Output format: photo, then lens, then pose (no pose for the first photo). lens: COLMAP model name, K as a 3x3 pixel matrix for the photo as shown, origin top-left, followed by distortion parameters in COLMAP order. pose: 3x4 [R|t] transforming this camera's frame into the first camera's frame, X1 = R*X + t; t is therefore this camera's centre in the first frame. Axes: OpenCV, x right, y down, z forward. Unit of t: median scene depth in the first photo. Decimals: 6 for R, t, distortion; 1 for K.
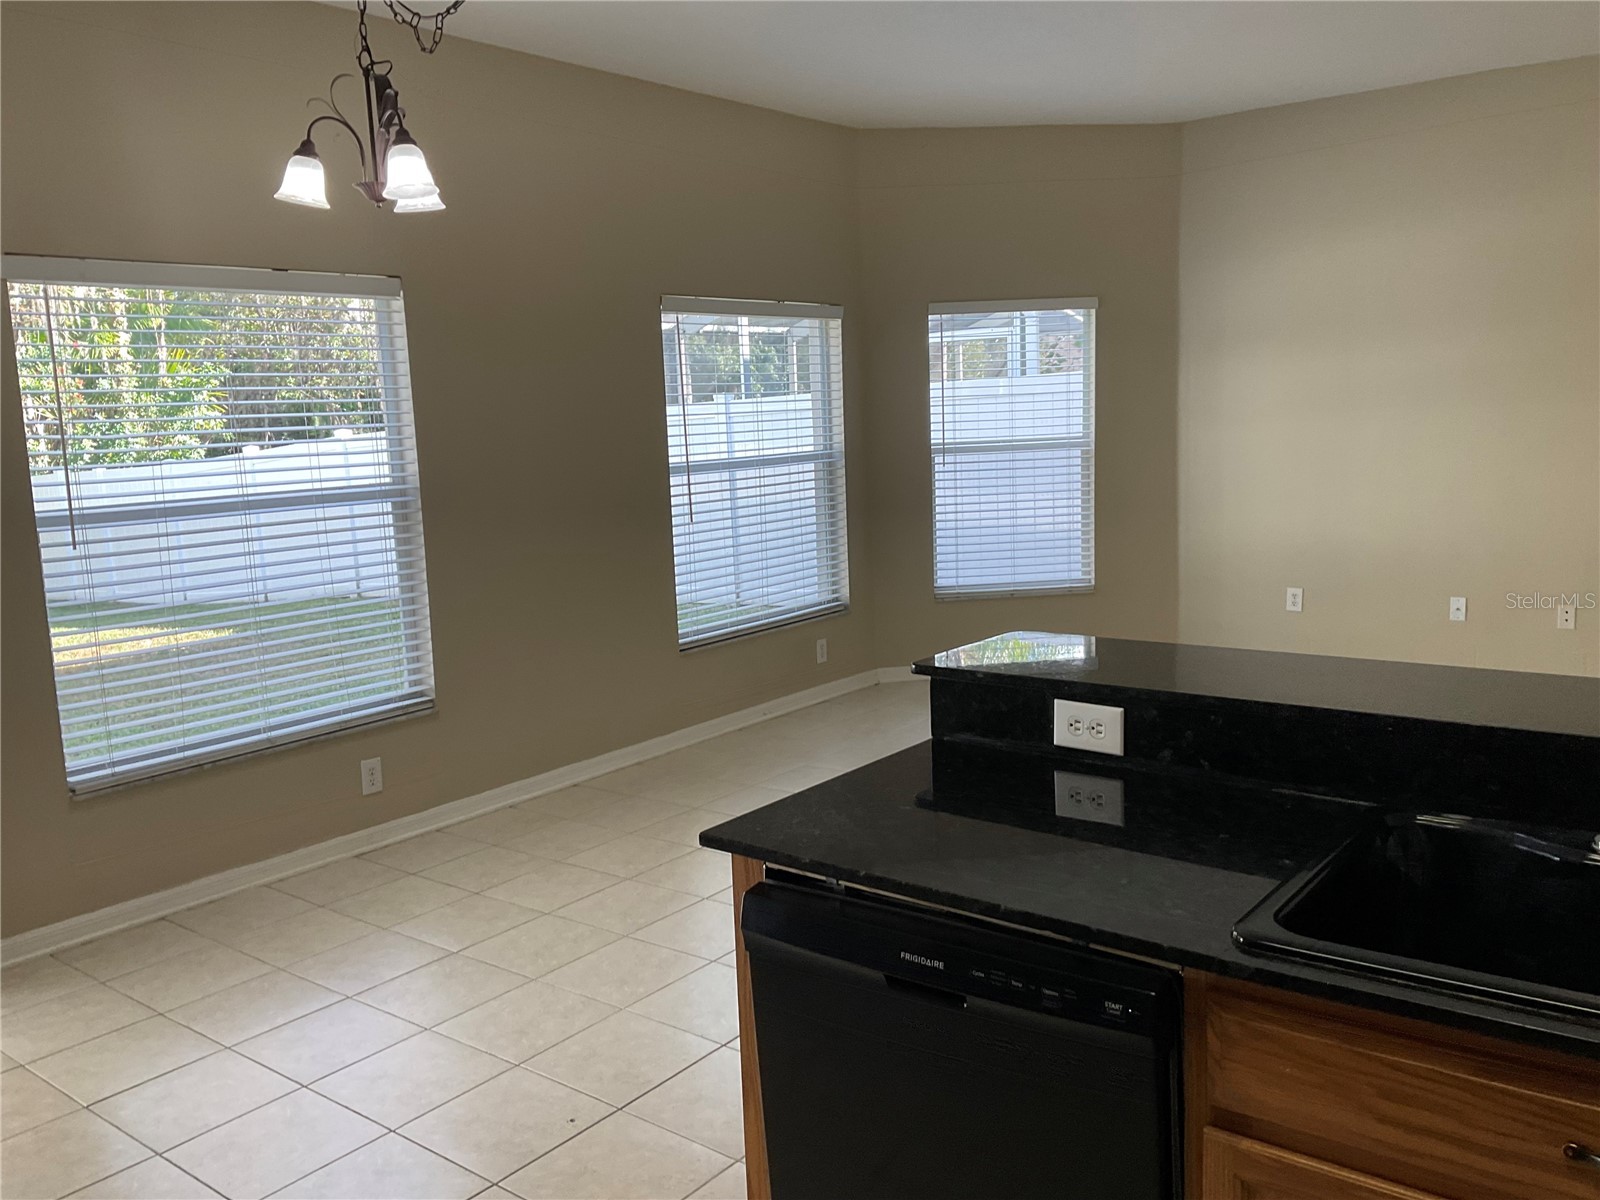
lens RADIAL K [[1315.2, 0, 791.9], [0, 1315.2, 607.6], [0, 0, 1]] dist [0.028094, -0.056481]
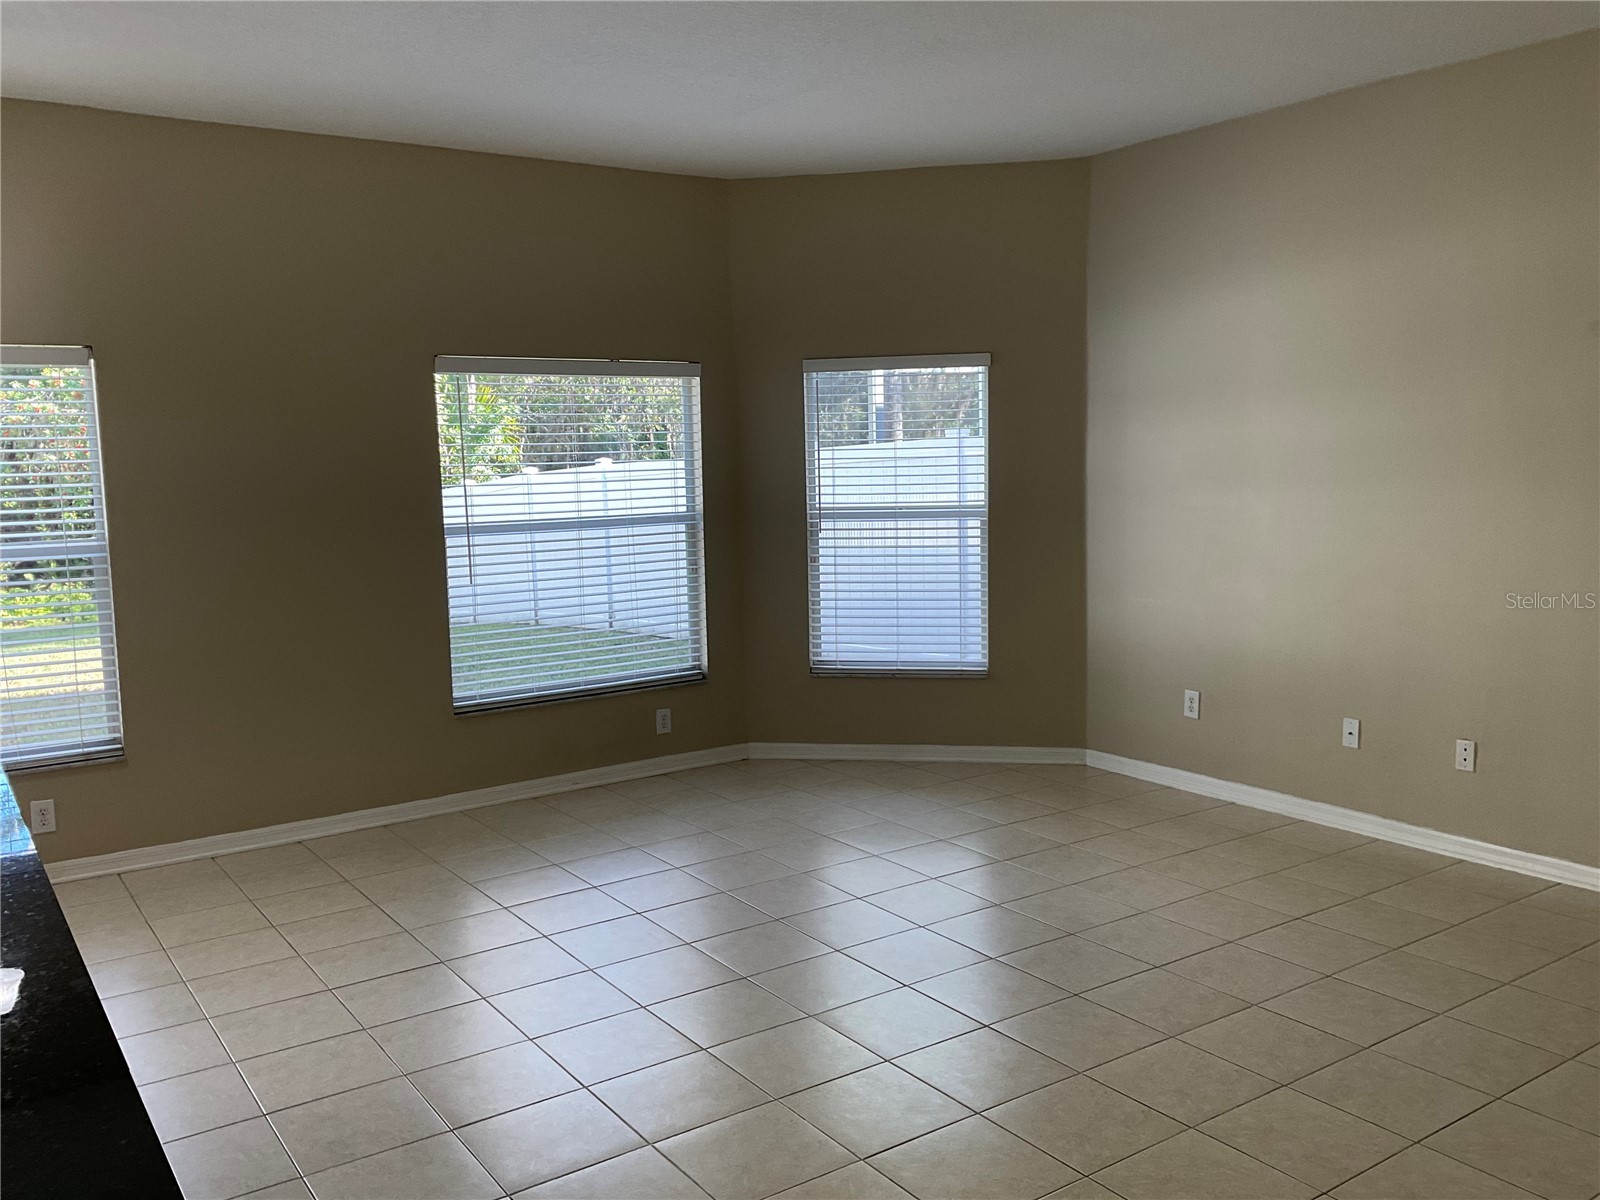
lens RADIAL K [[1315.2, 0, 794.4], [0, 1315.2, 589.1], [0, 0, 1]] dist [0.028094, -0.056481]
pose [[0.956031, 0.048792, -0.289177, 0.377685], [-0.059678, 0.997798, -0.028943, -0.040319], [0.287128, 0.044928, 0.956838, 0.107449]]
